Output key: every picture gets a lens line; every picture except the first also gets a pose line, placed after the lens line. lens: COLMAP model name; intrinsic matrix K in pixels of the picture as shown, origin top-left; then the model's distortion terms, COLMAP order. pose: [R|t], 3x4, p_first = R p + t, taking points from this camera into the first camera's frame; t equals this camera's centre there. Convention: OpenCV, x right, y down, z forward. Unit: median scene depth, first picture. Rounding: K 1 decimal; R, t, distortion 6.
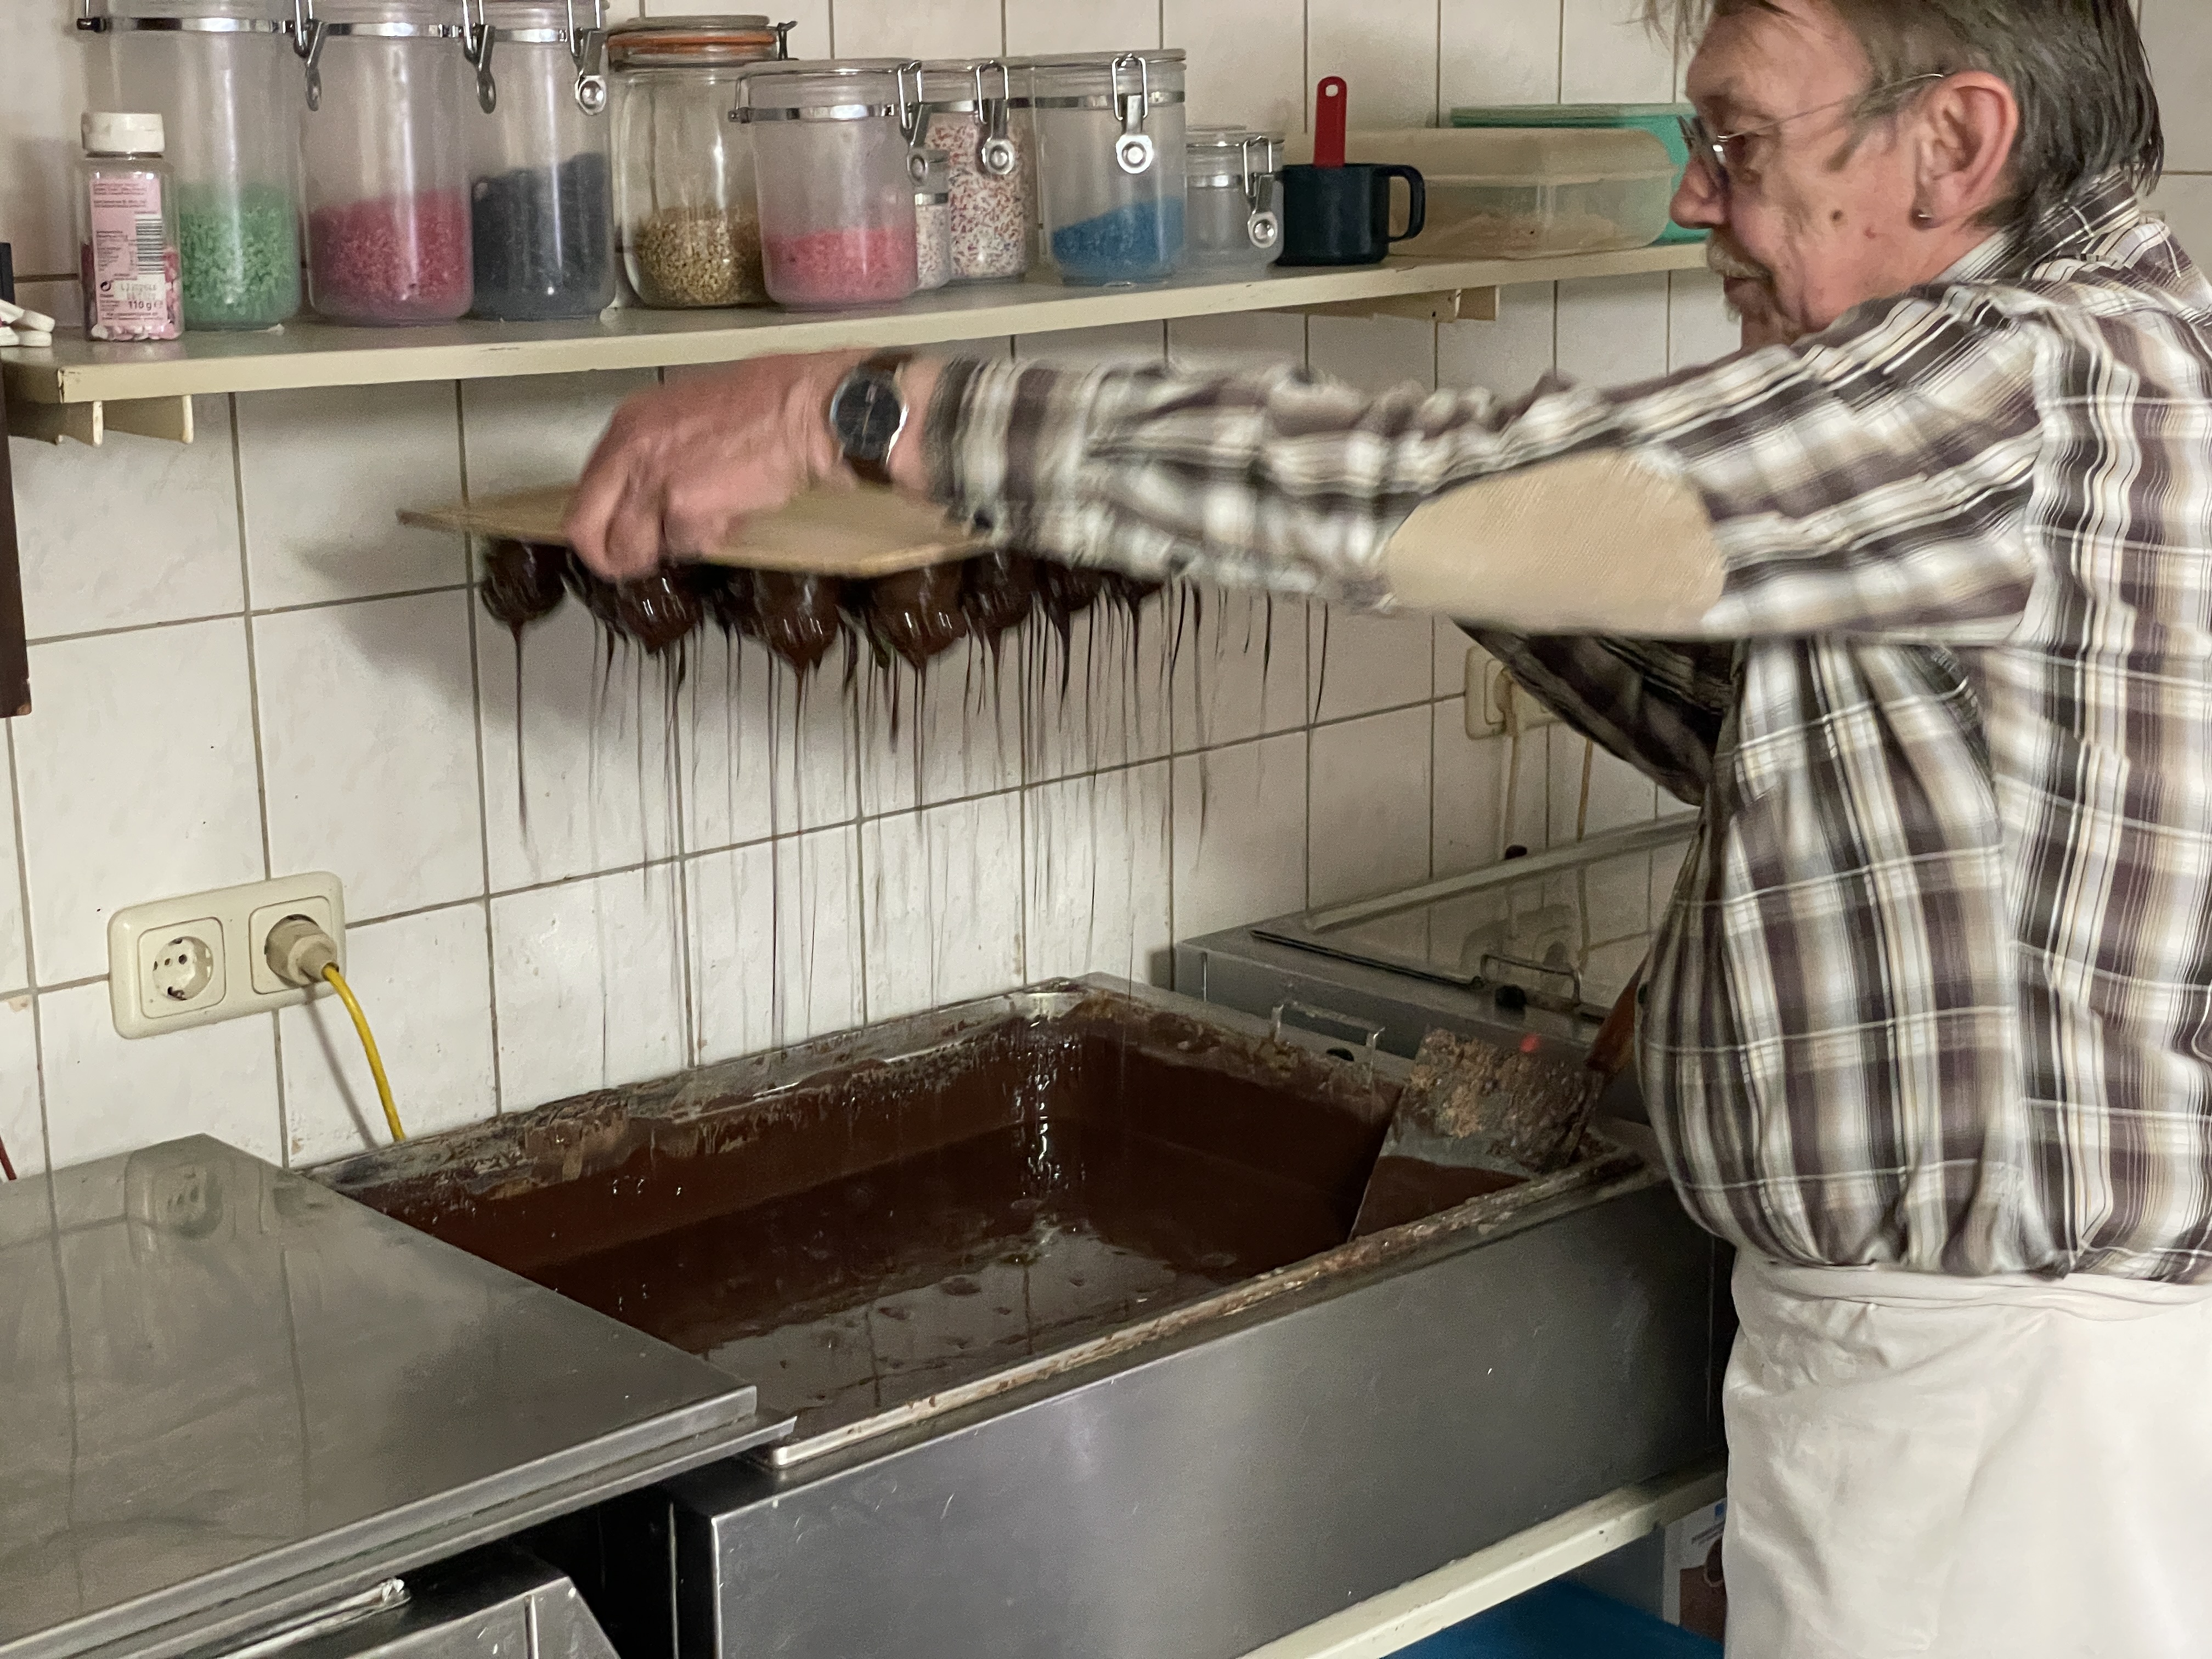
lens RADIAL K [[3367.6, 0, 1109.4], [0, 3367.6, 843.9], [0, 0, 1]] dist [0.094338, 0.000000]
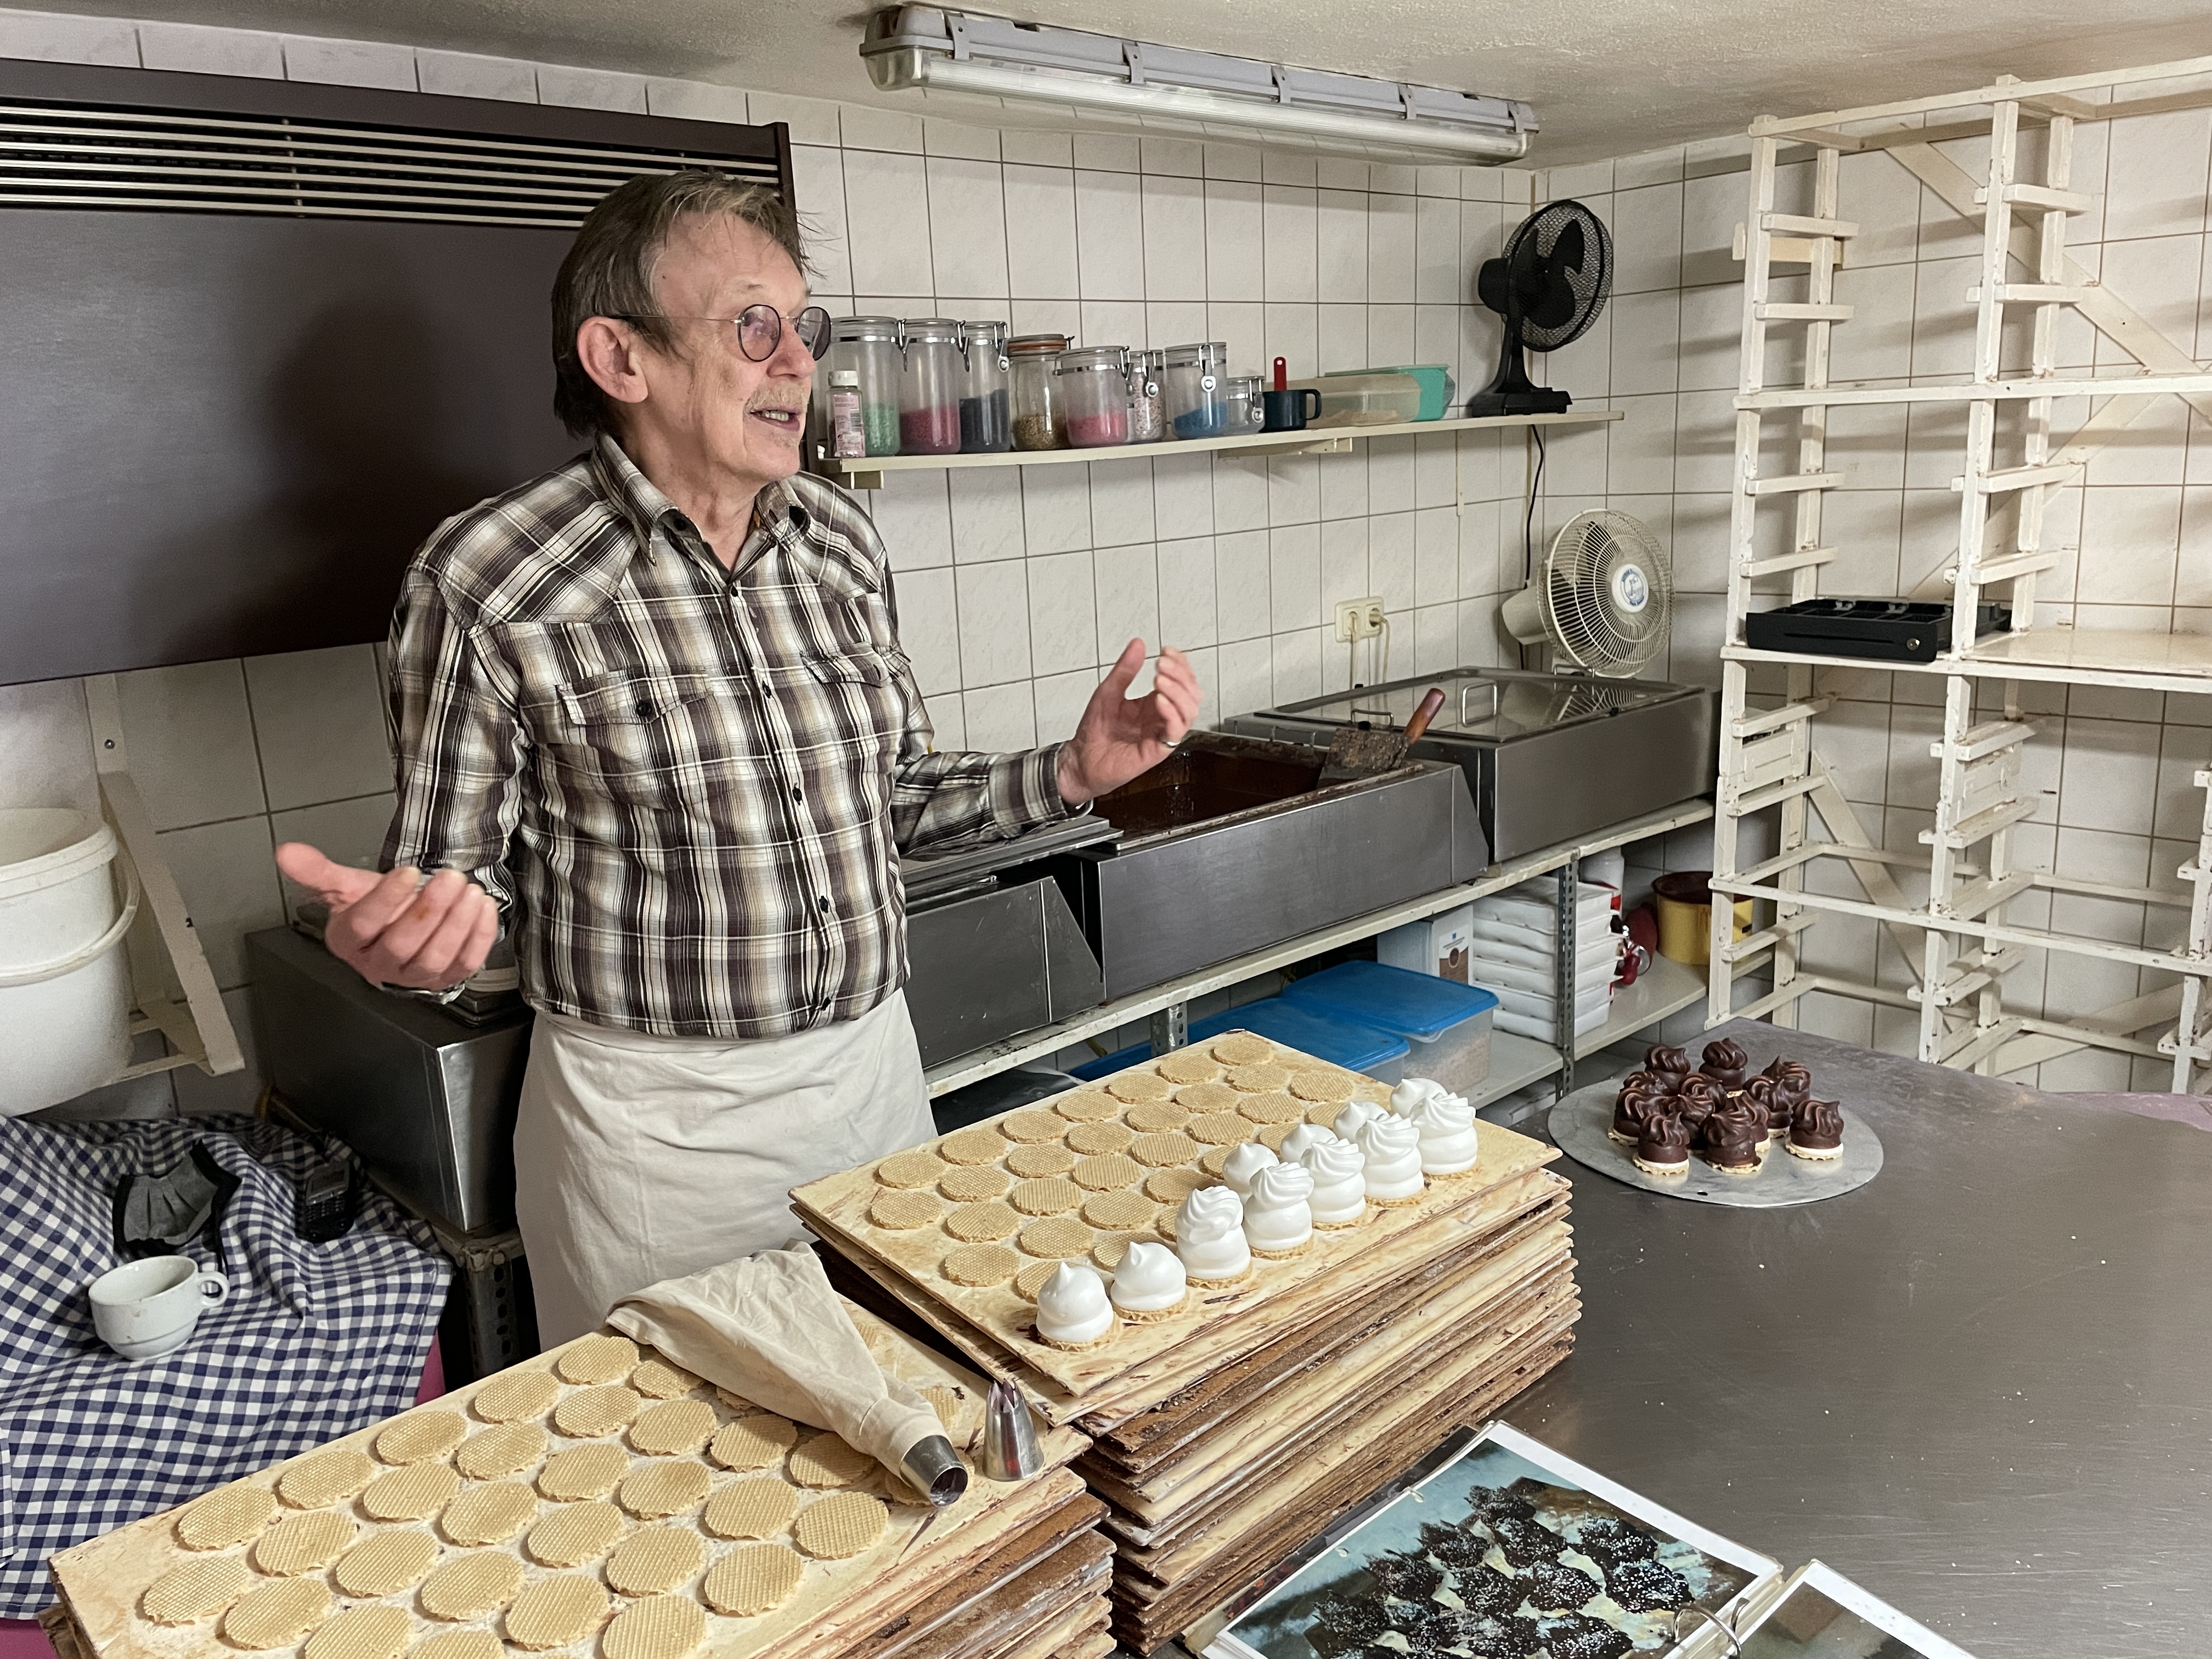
lens RADIAL K [[1691.3, 0, 1084.9], [0, 1691.3, 842.6], [0, 0, 1]] dist [0.037644, -0.020720]
pose [[0.999231, -0.034492, -0.018655, -0.077096], [0.034734, 0.999315, 0.012805, 0.125812], [0.018201, -0.013443, 0.999744, -0.288913]]
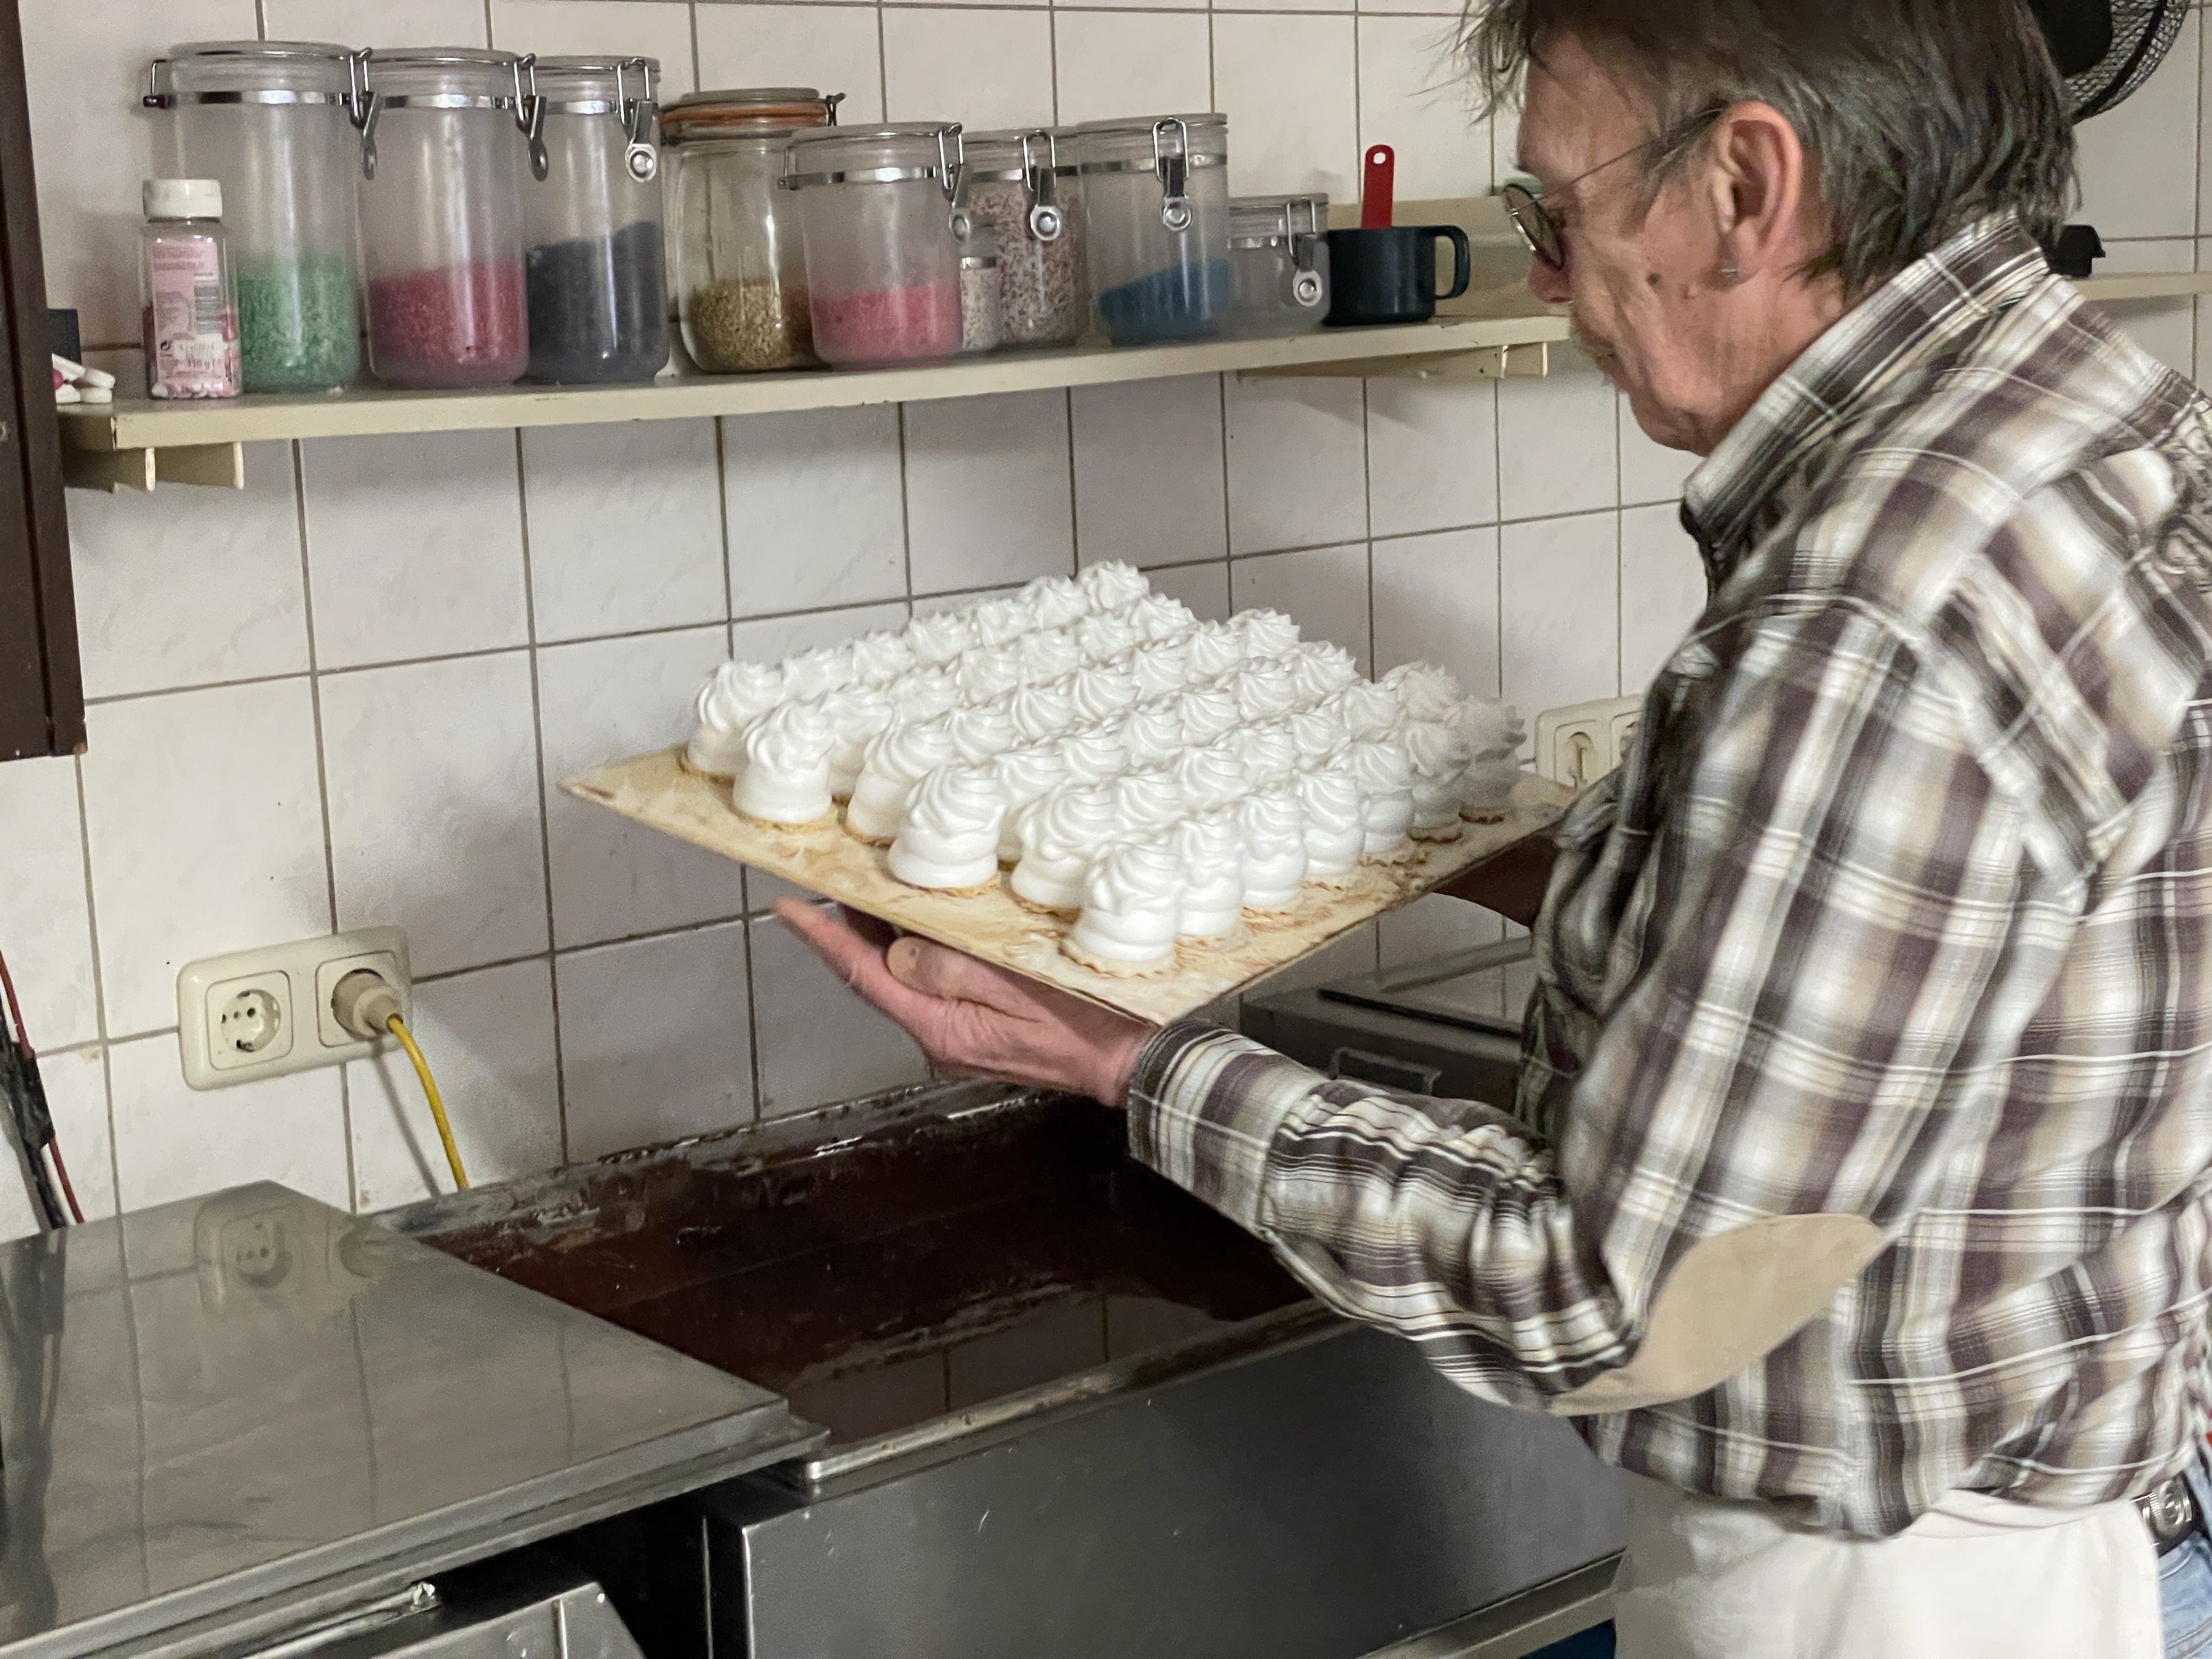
lens RADIAL K [[3367.6, 0, 1108.2], [0, 3367.6, 820.5], [0, 0, 1]] dist [0.094338, 0.000000]
pose [[0.999048, -0.014745, -0.041049, 0.027327], [0.012716, 0.998705, -0.049263, 0.030108], [0.041722, 0.048694, 0.997942, -0.009690]]
